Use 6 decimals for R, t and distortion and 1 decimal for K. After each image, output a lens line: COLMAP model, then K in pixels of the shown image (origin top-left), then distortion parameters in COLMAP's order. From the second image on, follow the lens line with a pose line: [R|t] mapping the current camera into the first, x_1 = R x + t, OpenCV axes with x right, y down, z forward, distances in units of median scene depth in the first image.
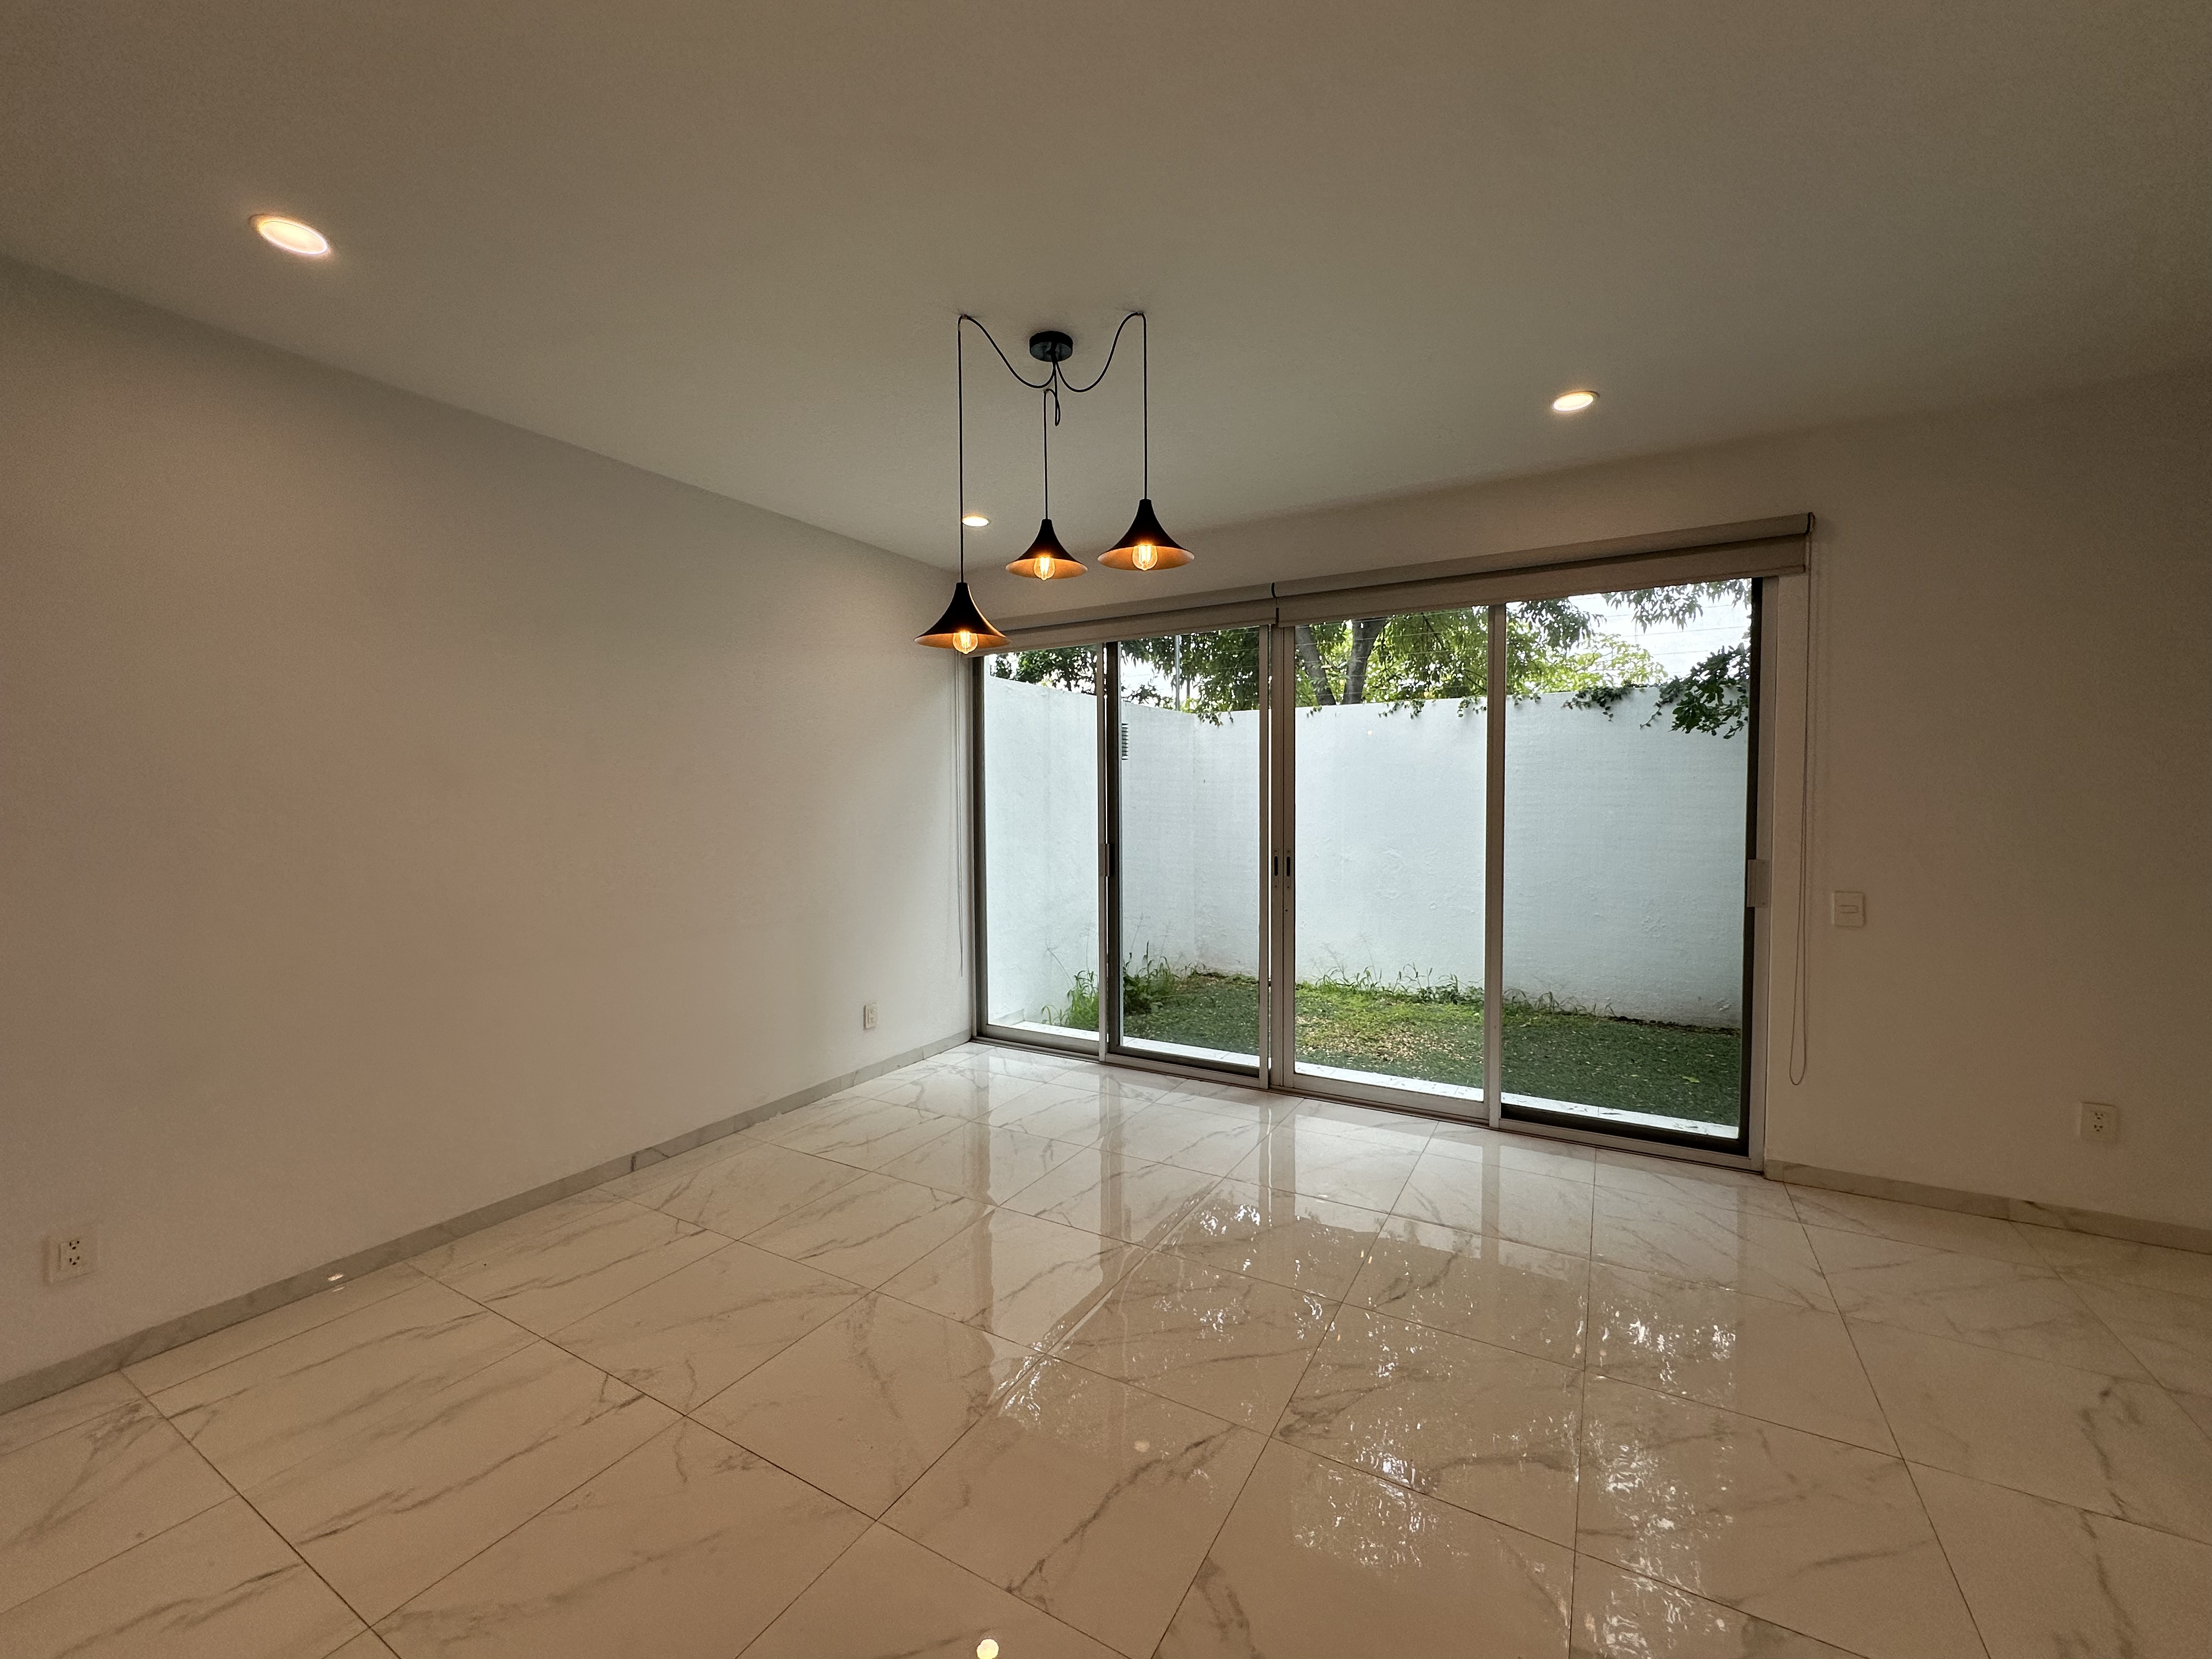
lens RADIAL K [[885.3, 0, 1108.0], [0, 885.3, 831.8], [0, 0, 1]] dist [-0.000301, 0.000497]
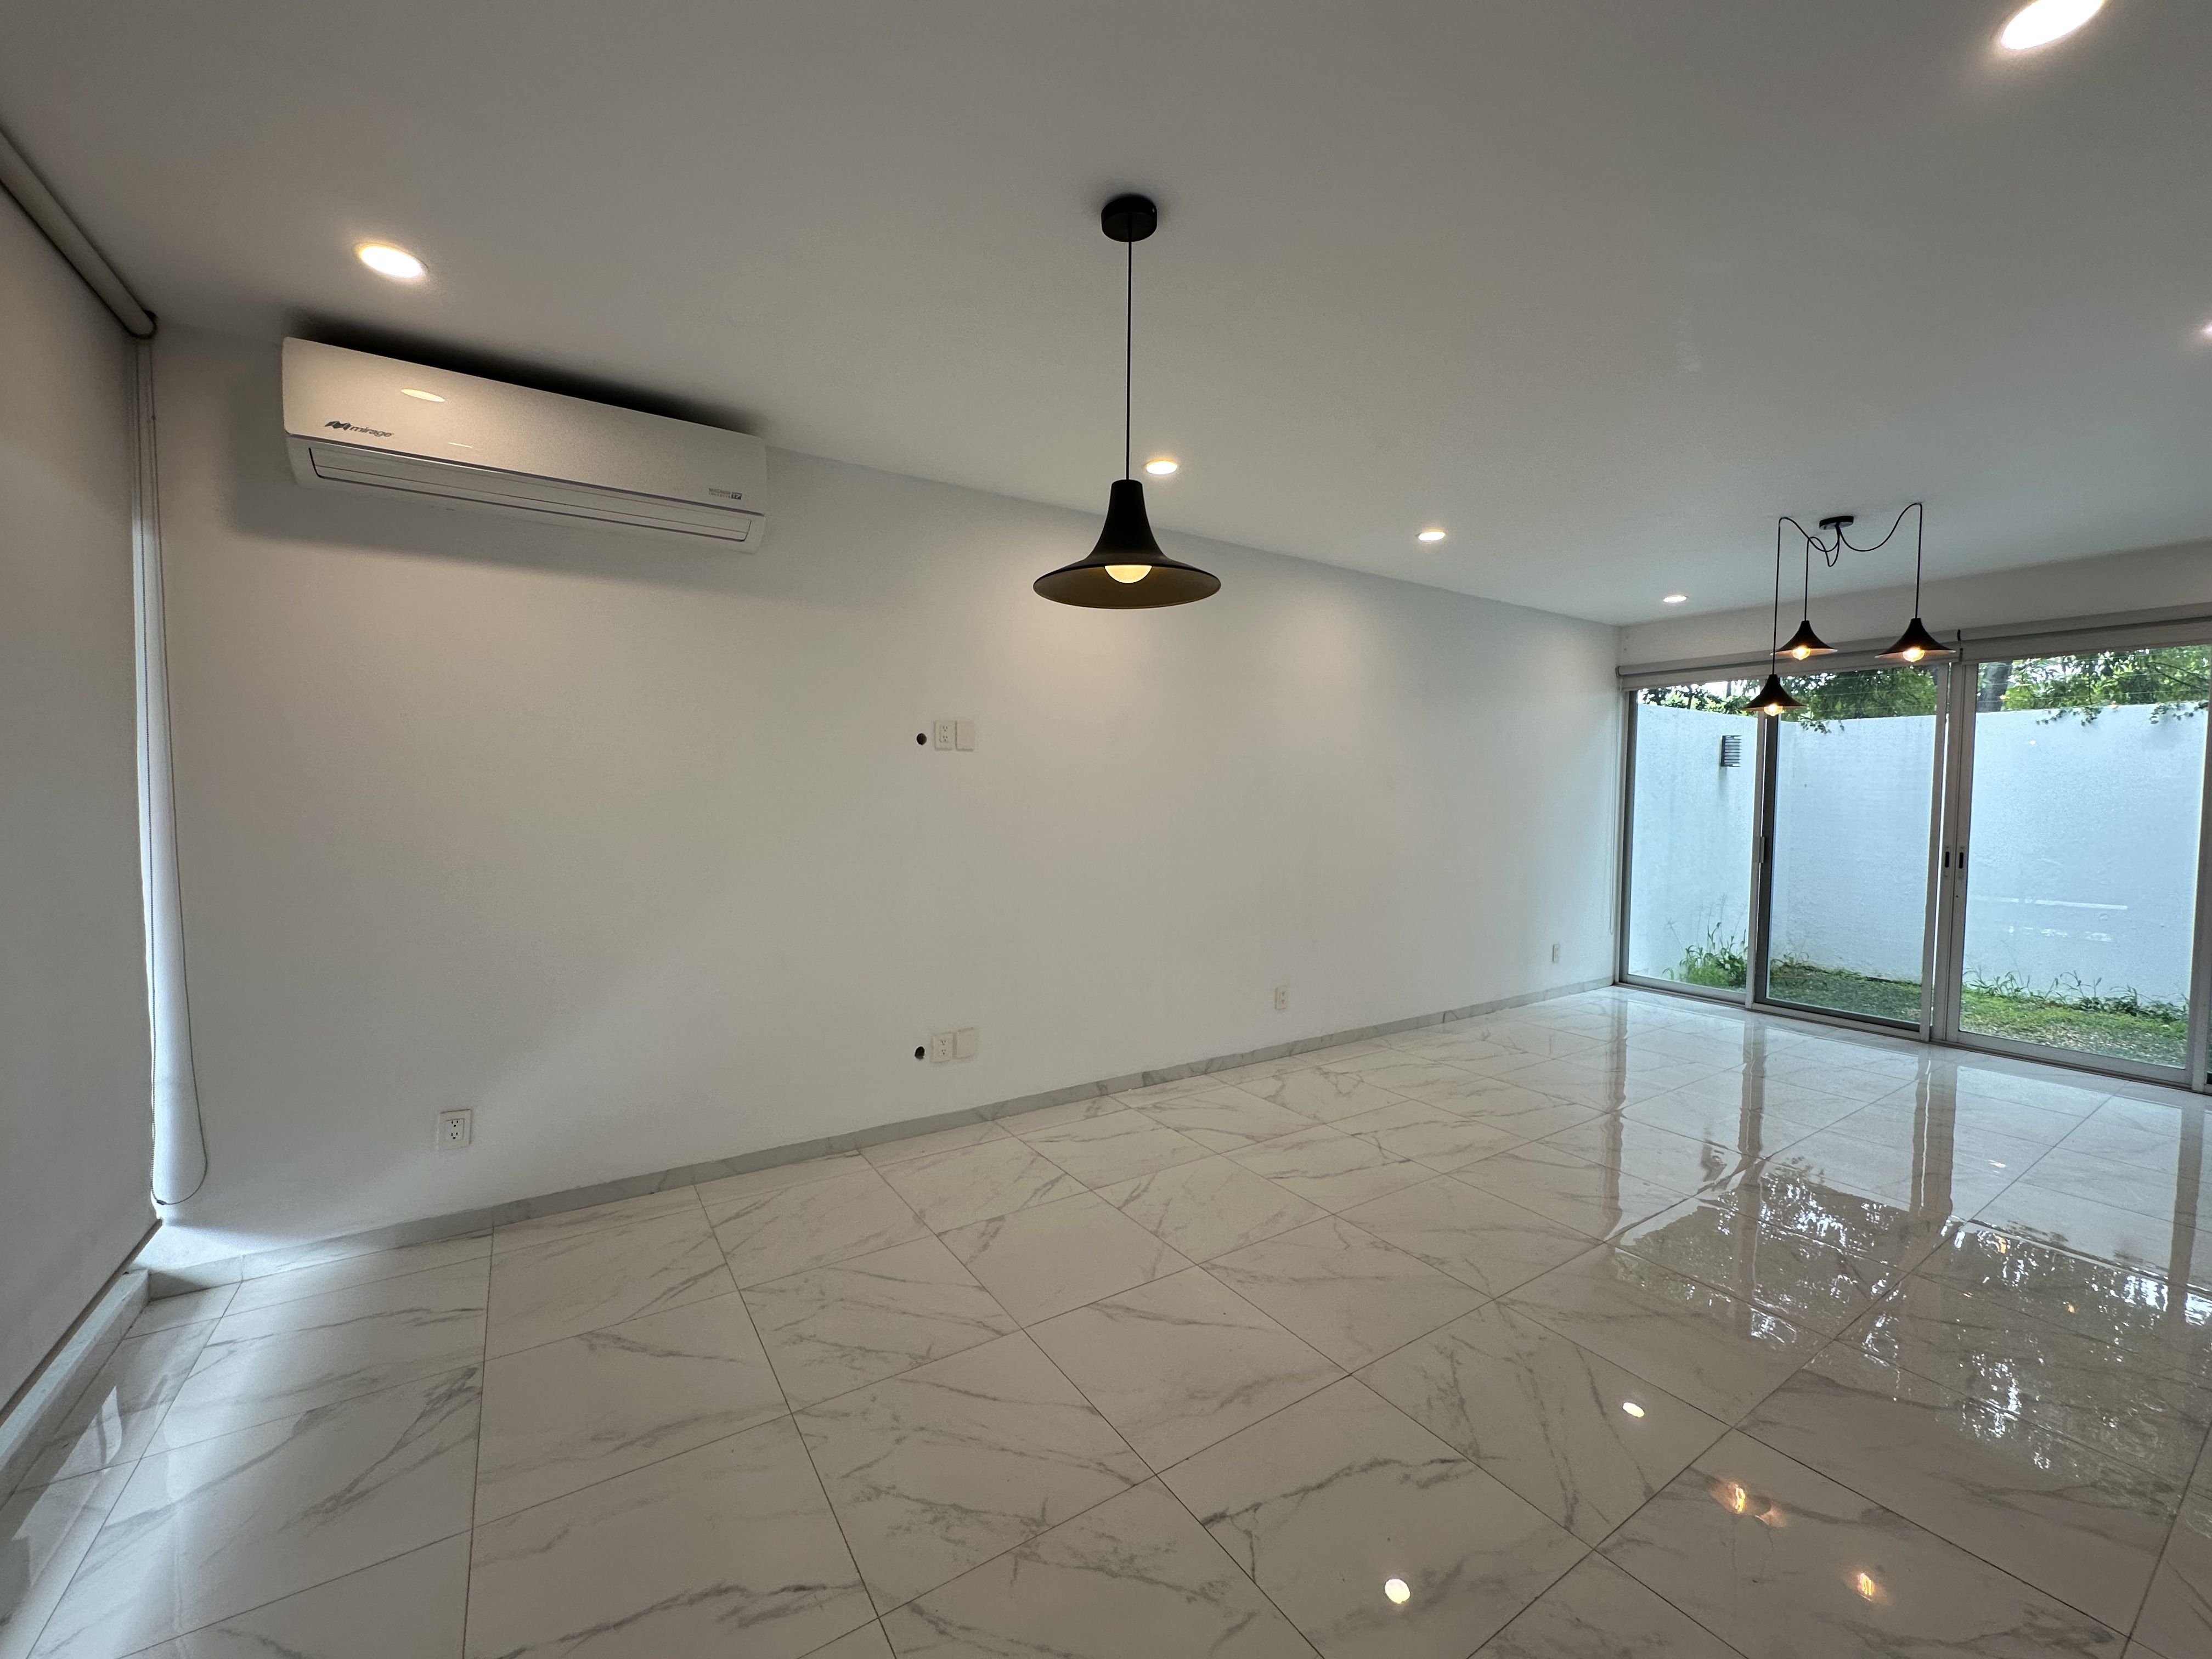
lens RADIAL K [[885.7, 0, 1105.8], [0, 885.7, 832.9], [0, 0, 1]] dist [-0.002898, 0.000449]
pose [[0.891378, 0.035627, -0.451858, -0.290181], [-0.032948, 0.999362, 0.013797, 0.022944], [0.452061, 0.002589, 0.891983, -0.600617]]
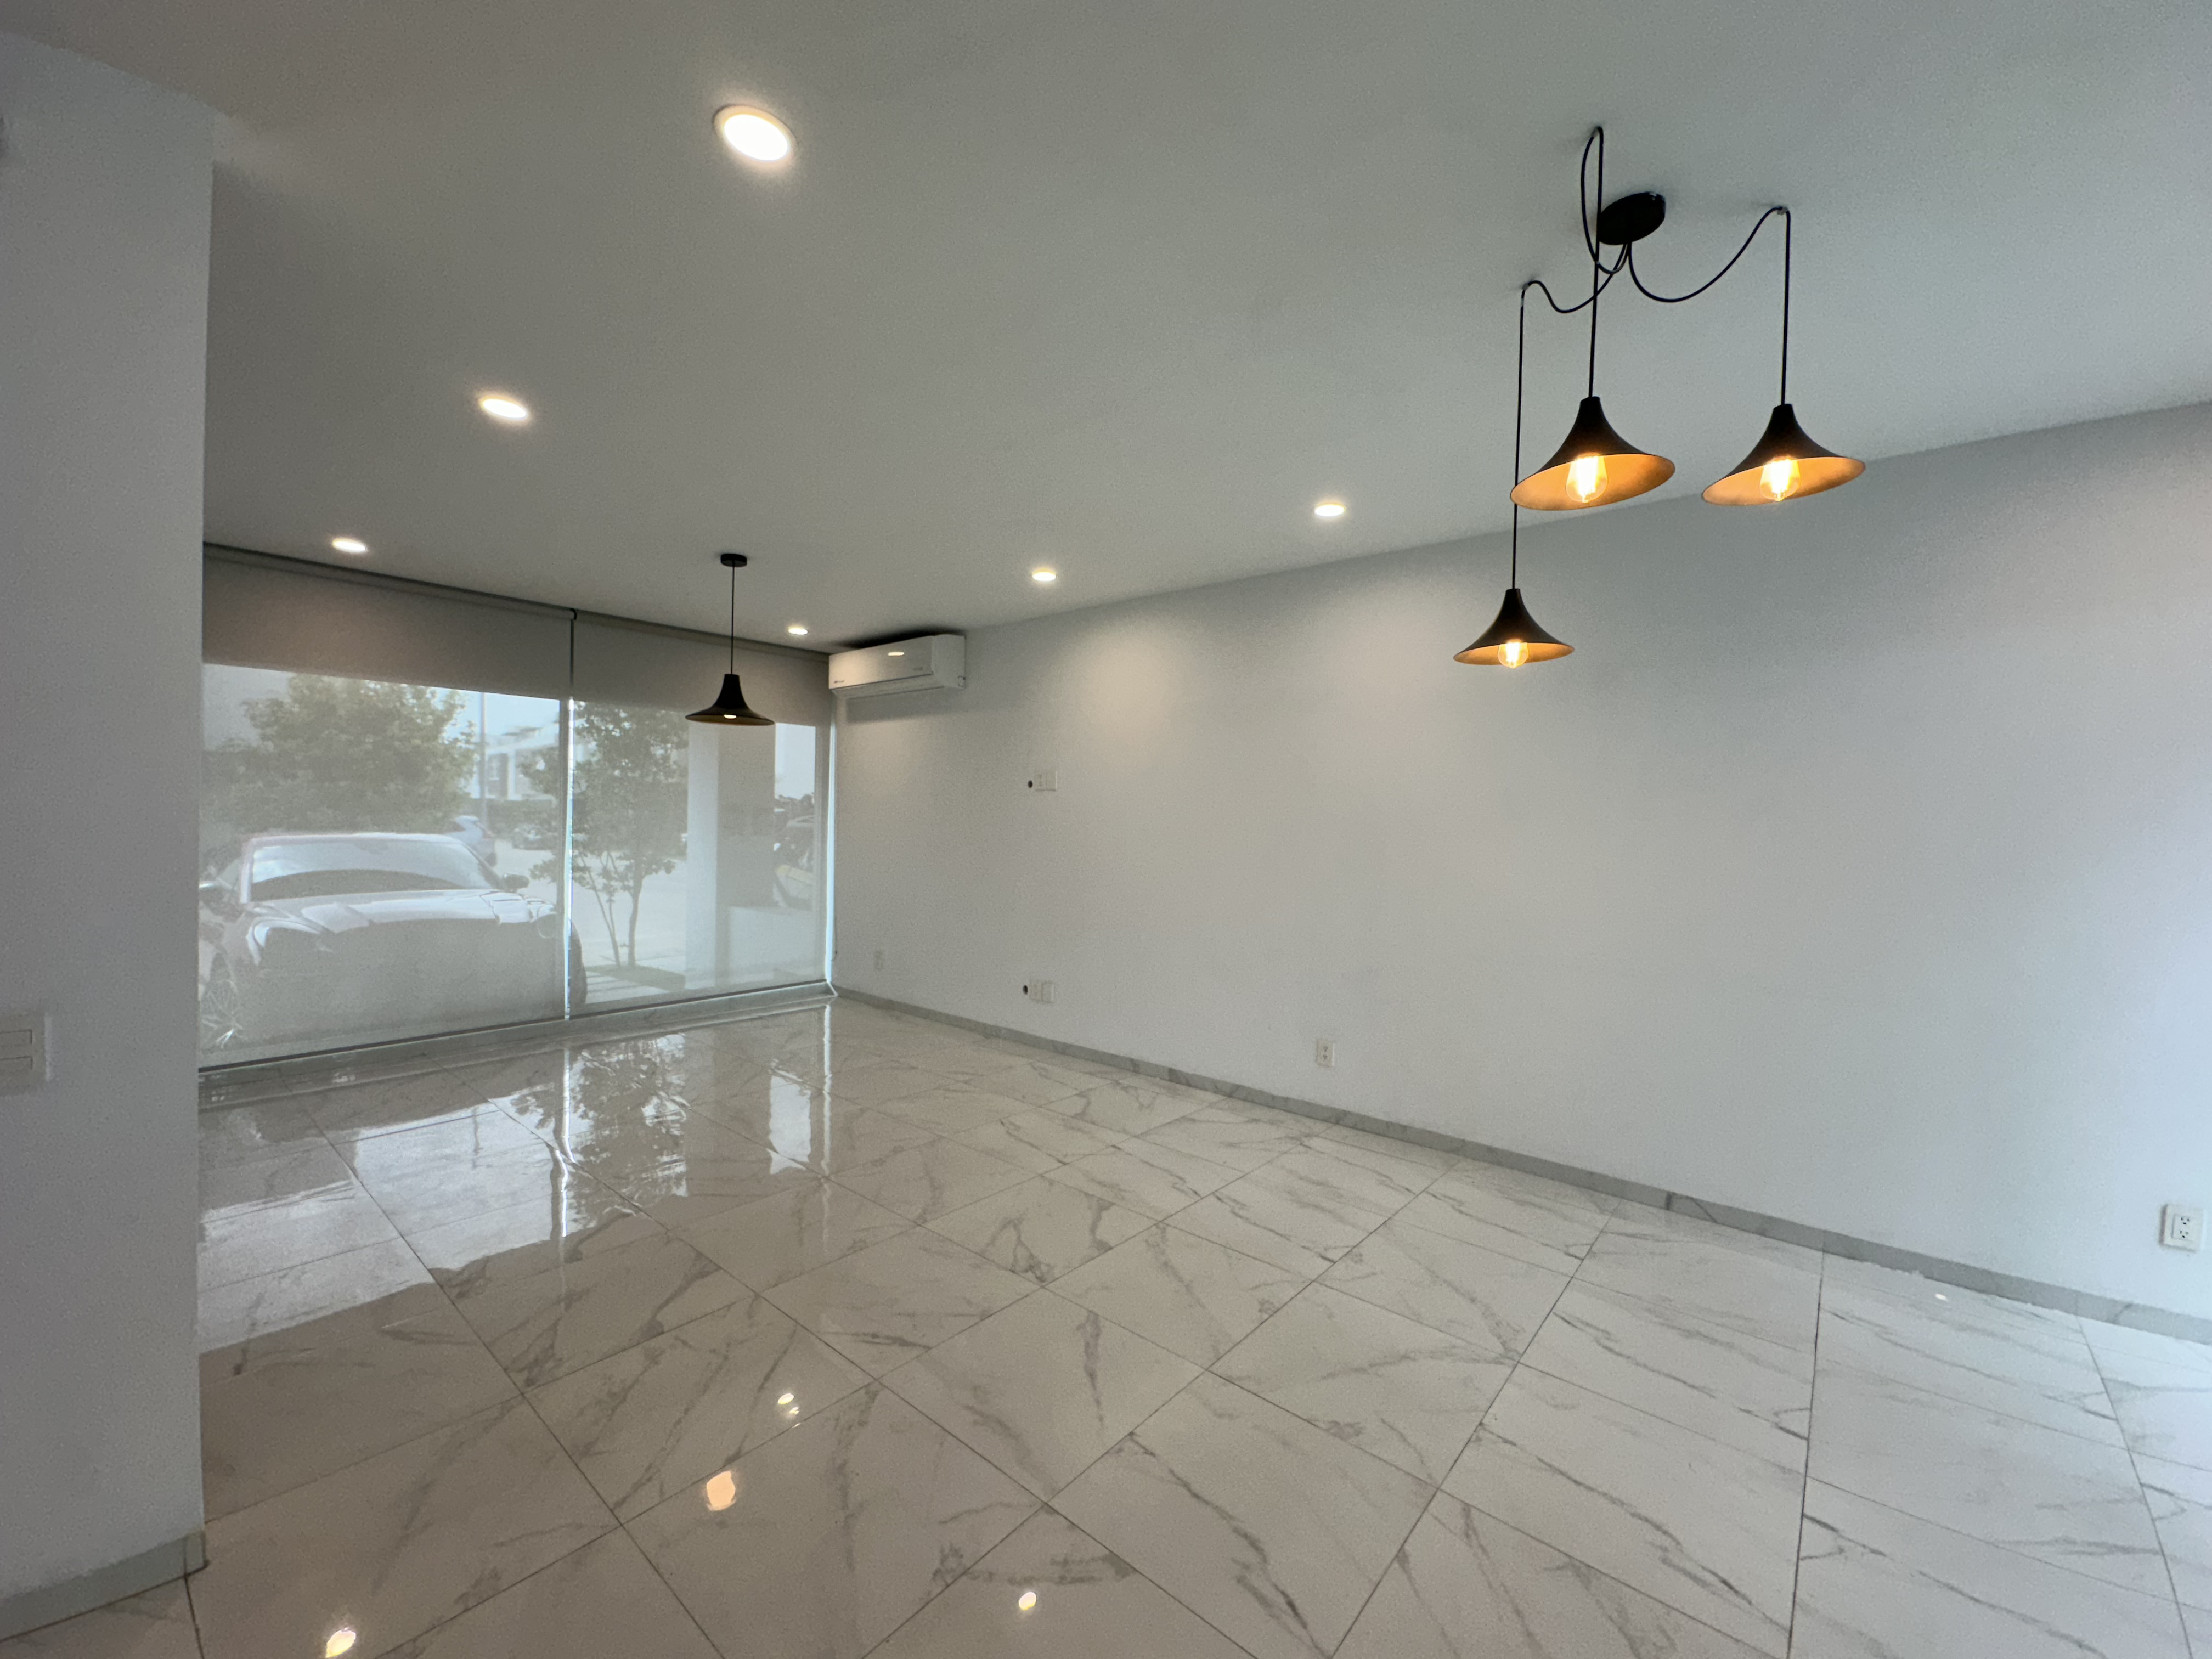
lens RADIAL K [[881.8, 0, 1106.0], [0, 881.8, 829.5], [0, 0, 1]] dist [0.000864, -0.000105]
pose [[-0.184728, 0.009528, -0.982744, 0.431743], [-0.060560, 0.997942, 0.021059, -0.017750], [0.980922, 0.063405, -0.183771, 0.429991]]
